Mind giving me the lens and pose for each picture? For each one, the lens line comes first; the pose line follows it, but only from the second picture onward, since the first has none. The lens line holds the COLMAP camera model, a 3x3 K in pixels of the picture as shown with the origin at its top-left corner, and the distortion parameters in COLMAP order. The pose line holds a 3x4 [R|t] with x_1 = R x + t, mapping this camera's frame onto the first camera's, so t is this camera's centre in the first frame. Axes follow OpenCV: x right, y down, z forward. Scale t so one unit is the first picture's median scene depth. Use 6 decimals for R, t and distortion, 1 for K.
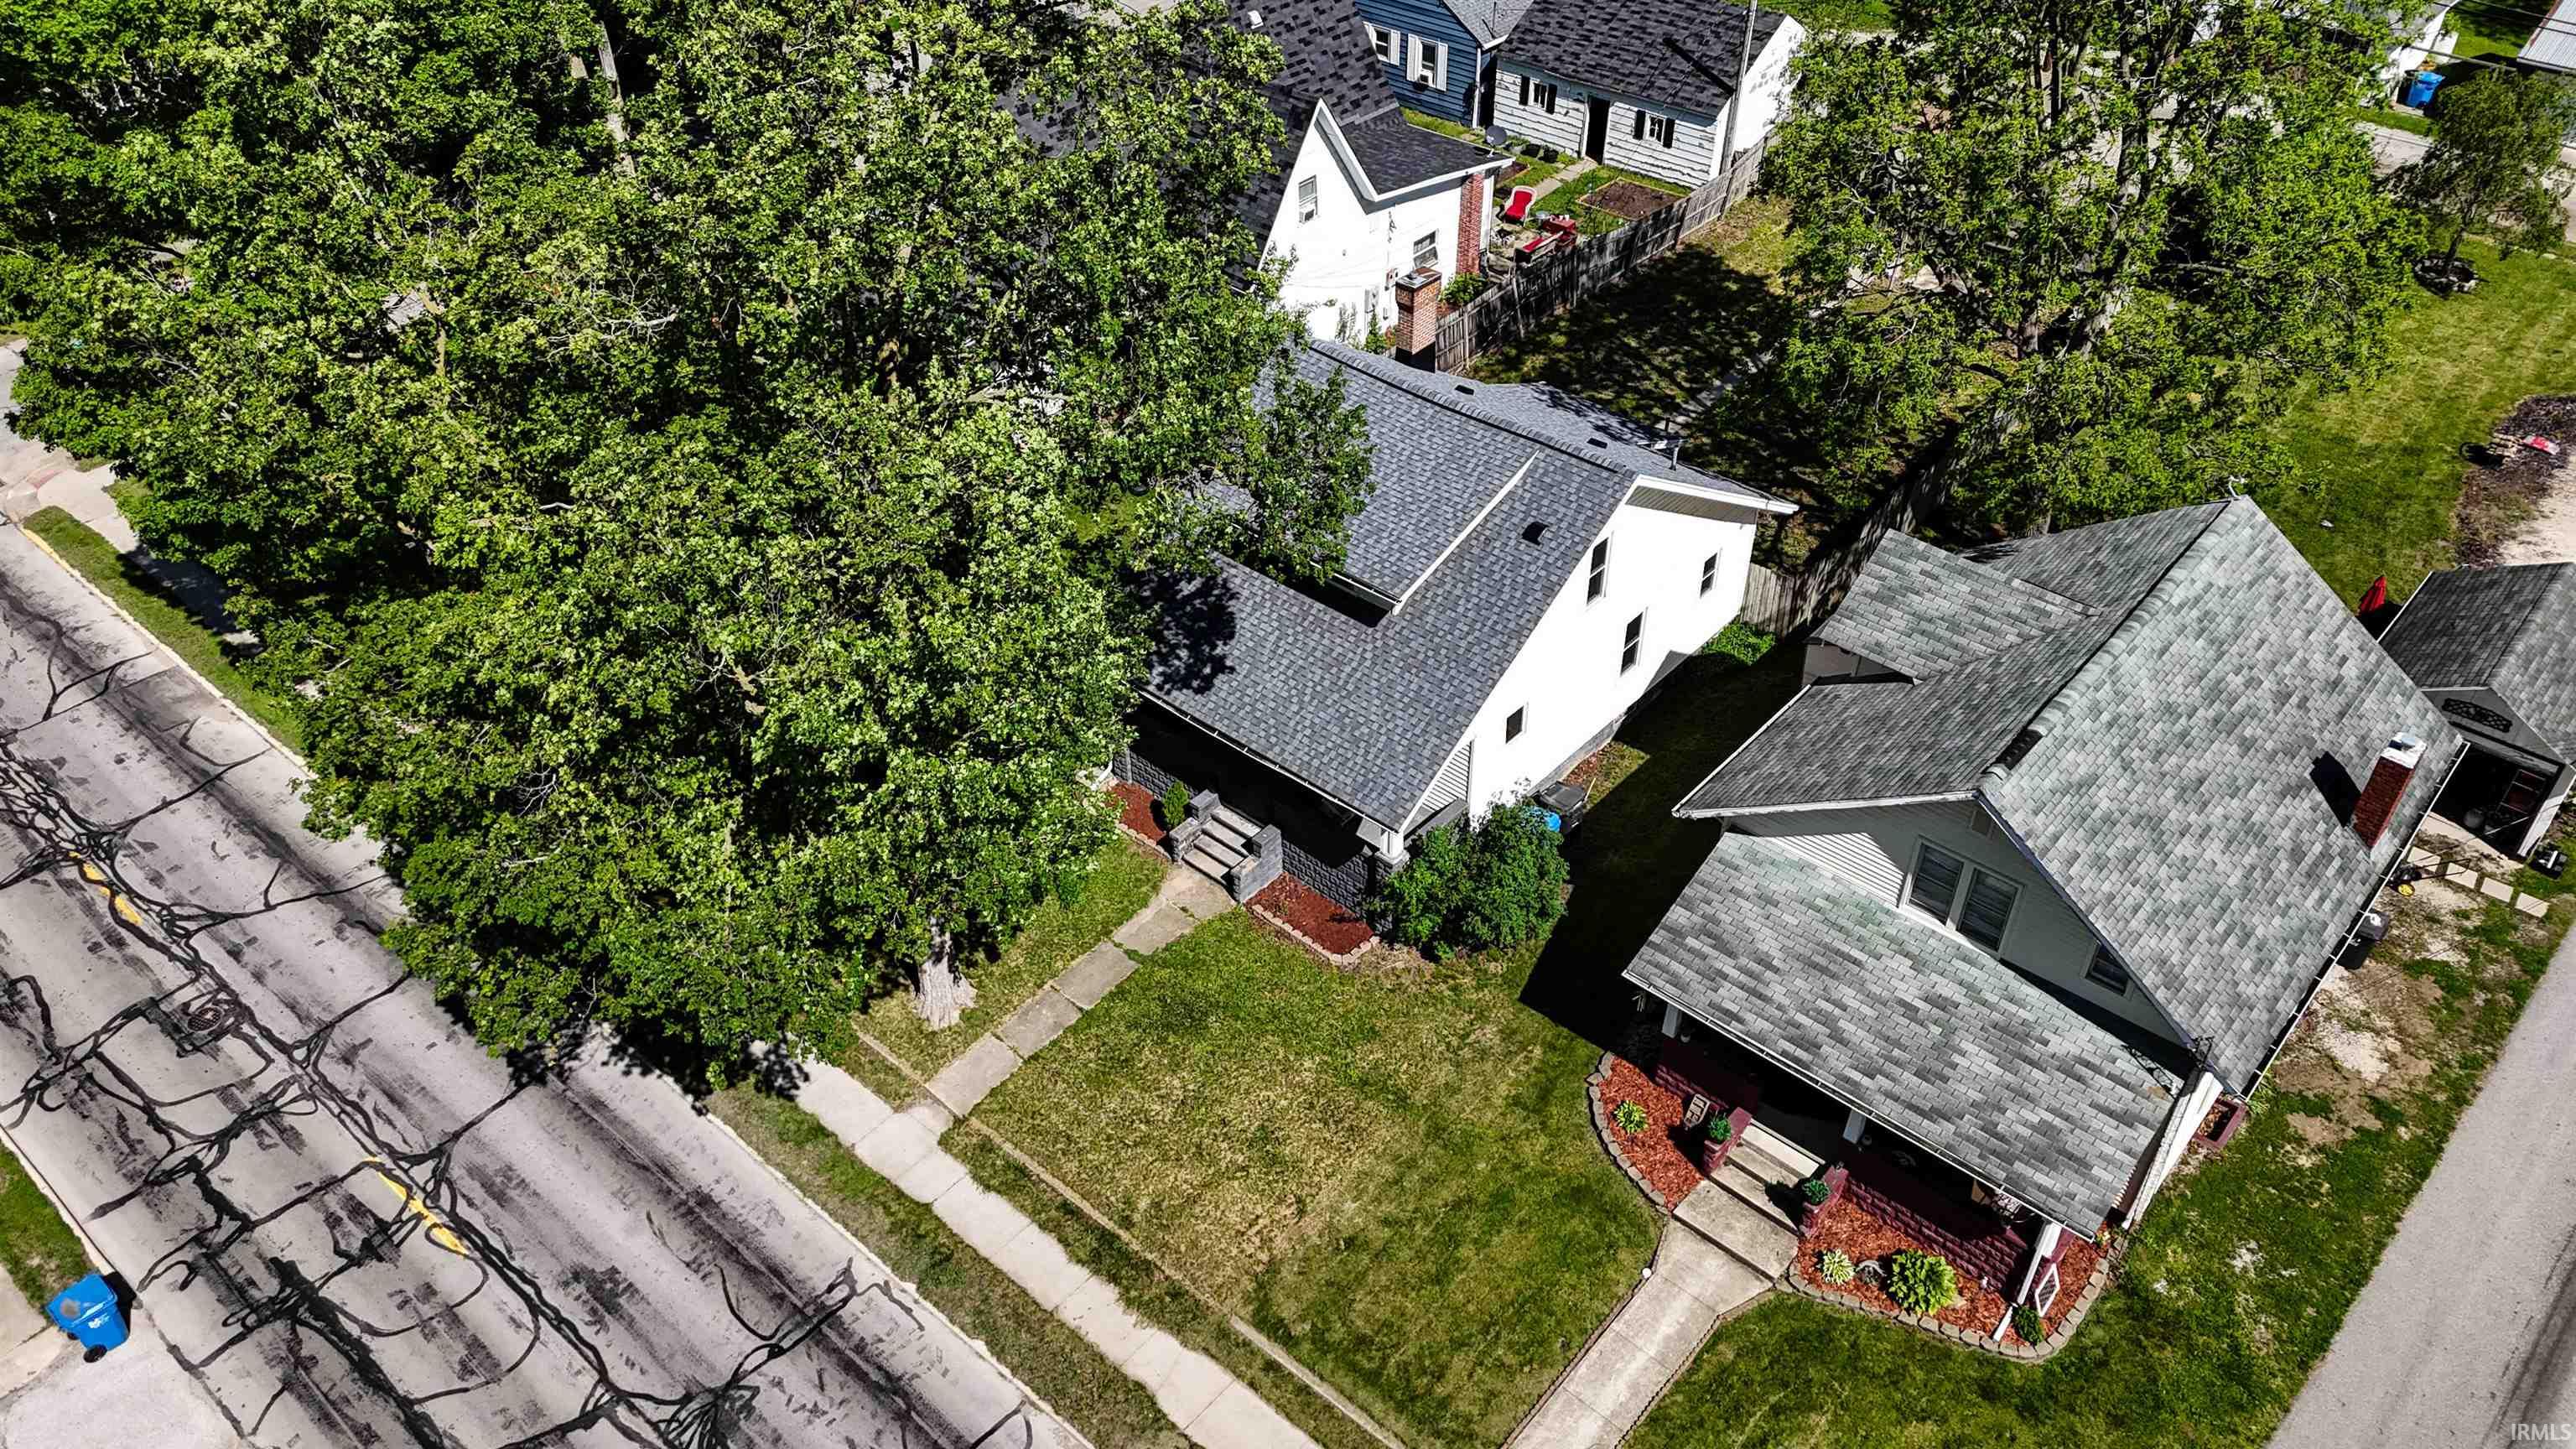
lens RADIAL K [[1882.8, 0, 1283.7], [0, 1882.8, 726.4], [0, 0, 1]] dist [0.044801, -0.023397]
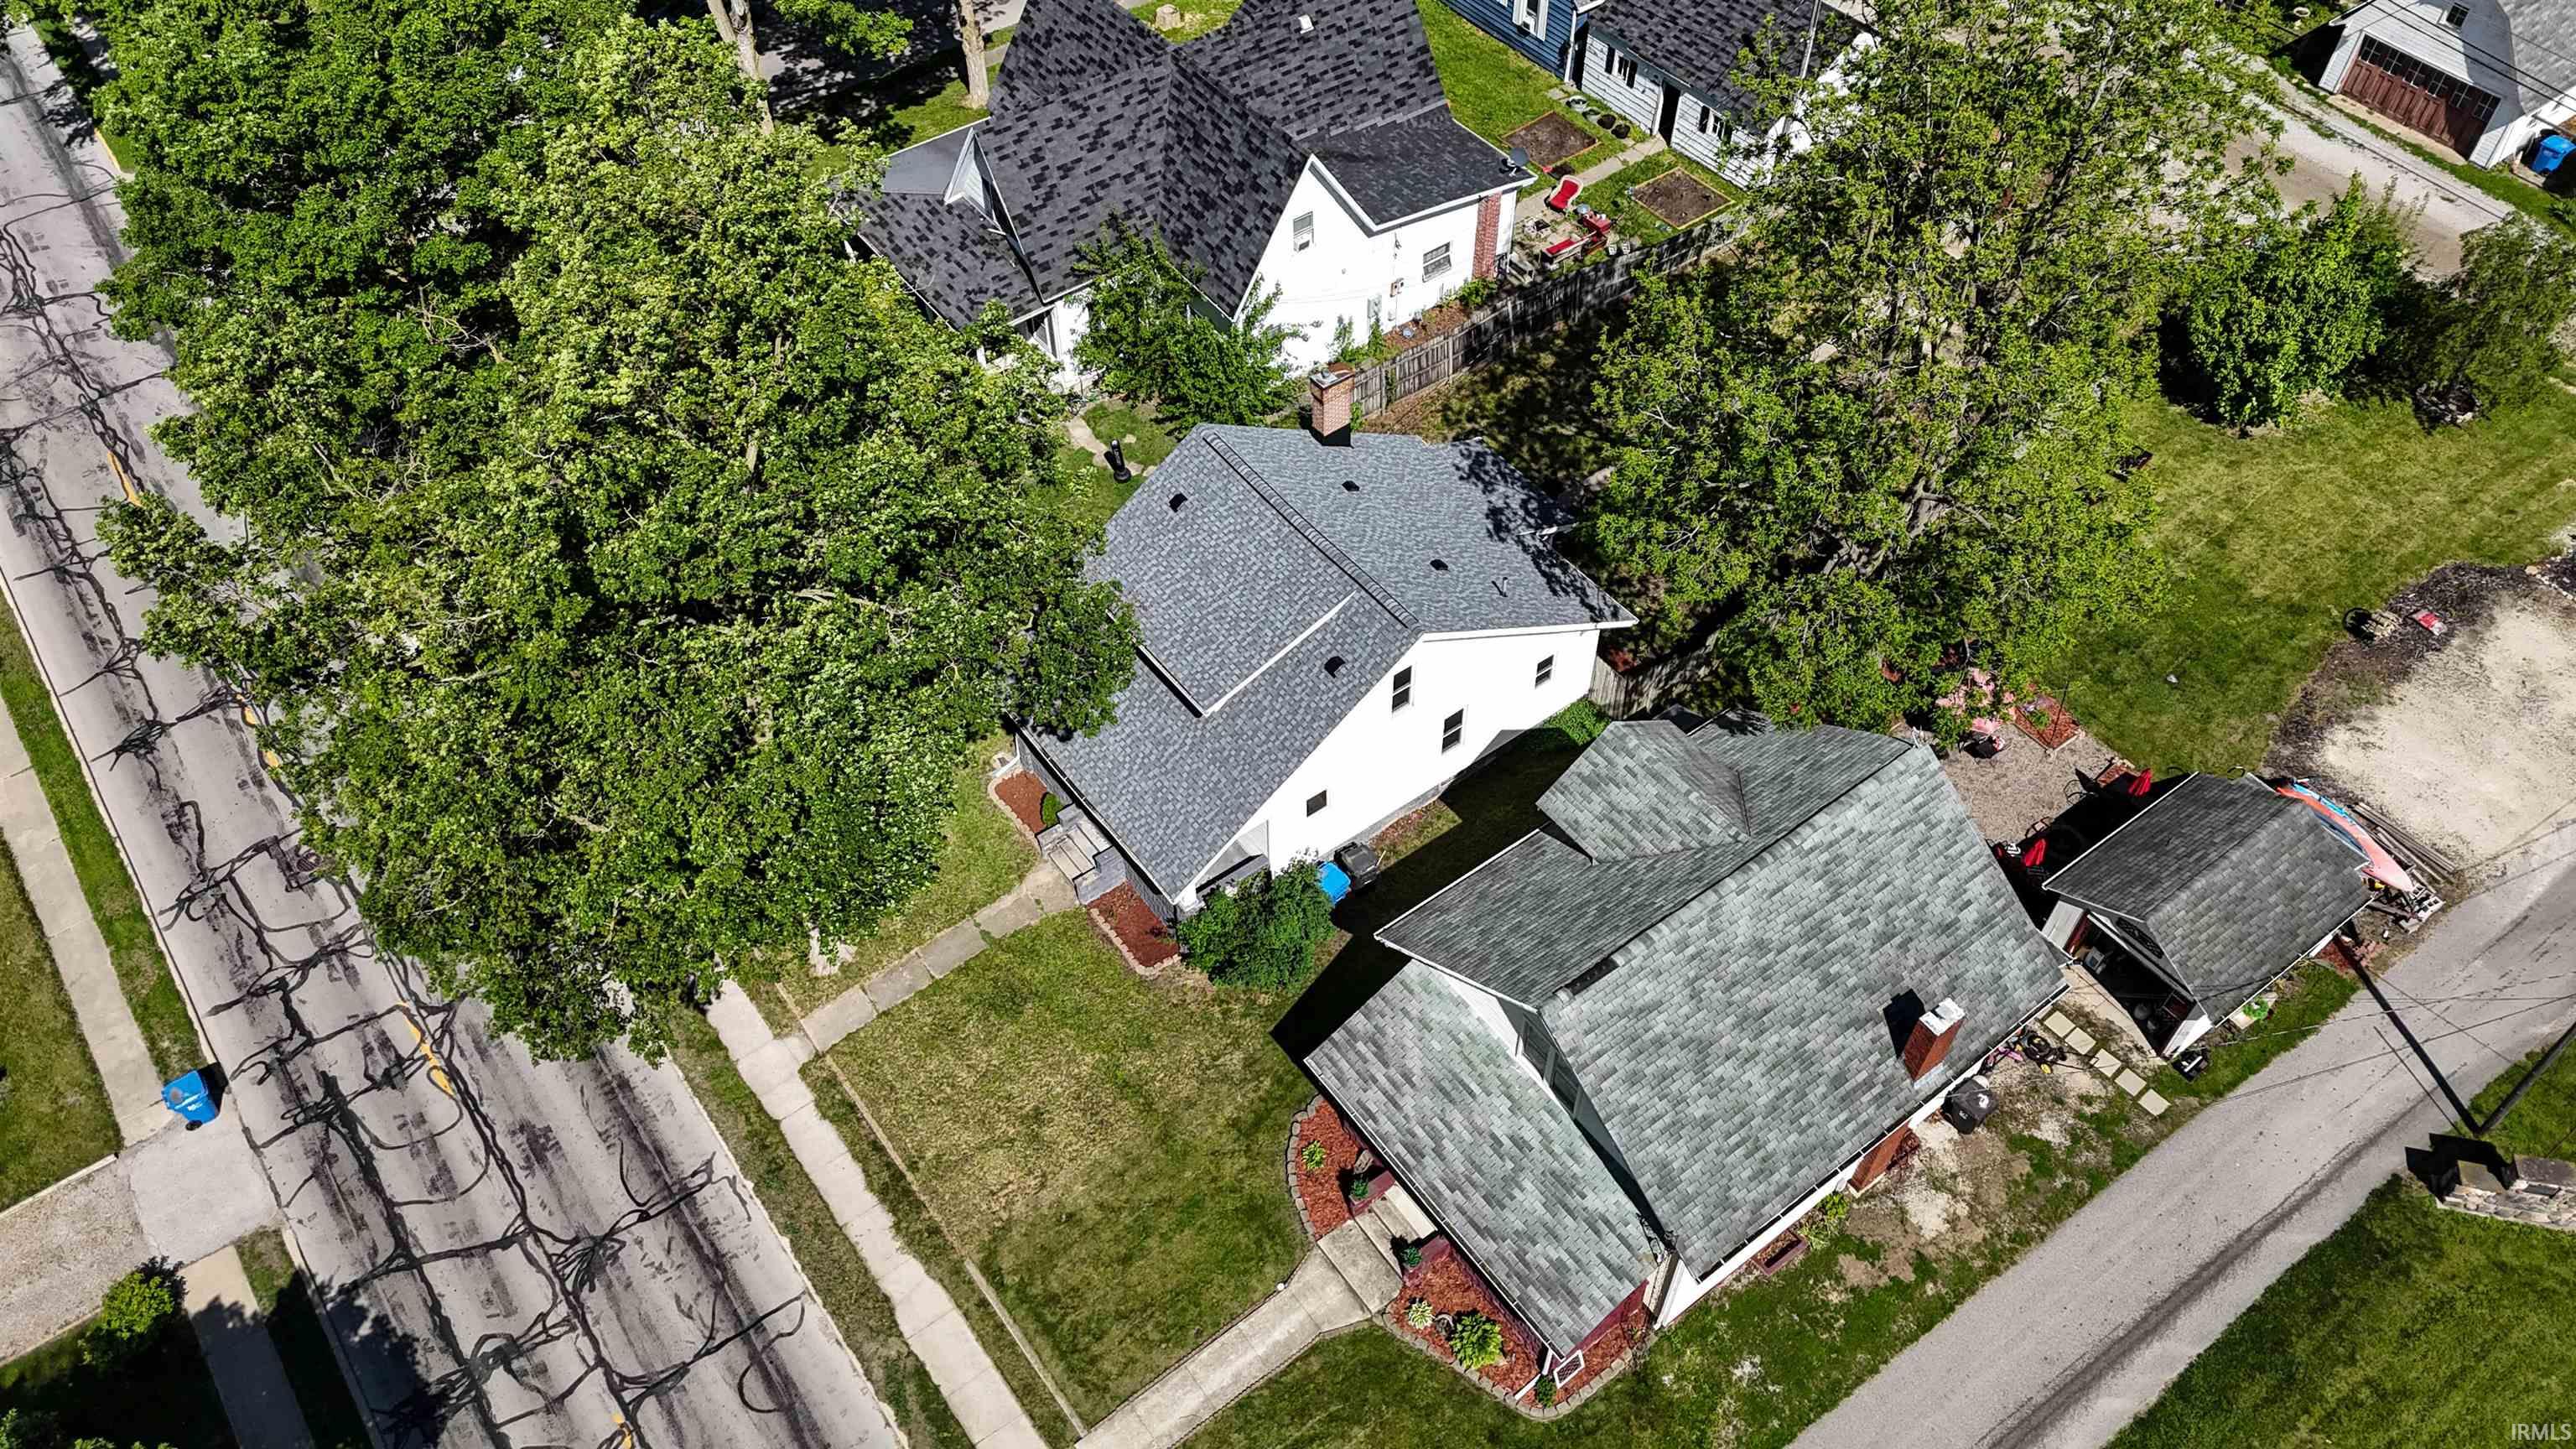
lens RADIAL K [[1882.8, 0, 1291.0], [0, 1882.8, 723.3], [0, 0, 1]] dist [0.044801, -0.023397]
pose [[0.978480, 0.157098, -0.133777, 0.289762], [-0.129162, 0.971931, 0.196640, -0.316904], [0.160914, -0.175130, 0.971307, -0.172401]]
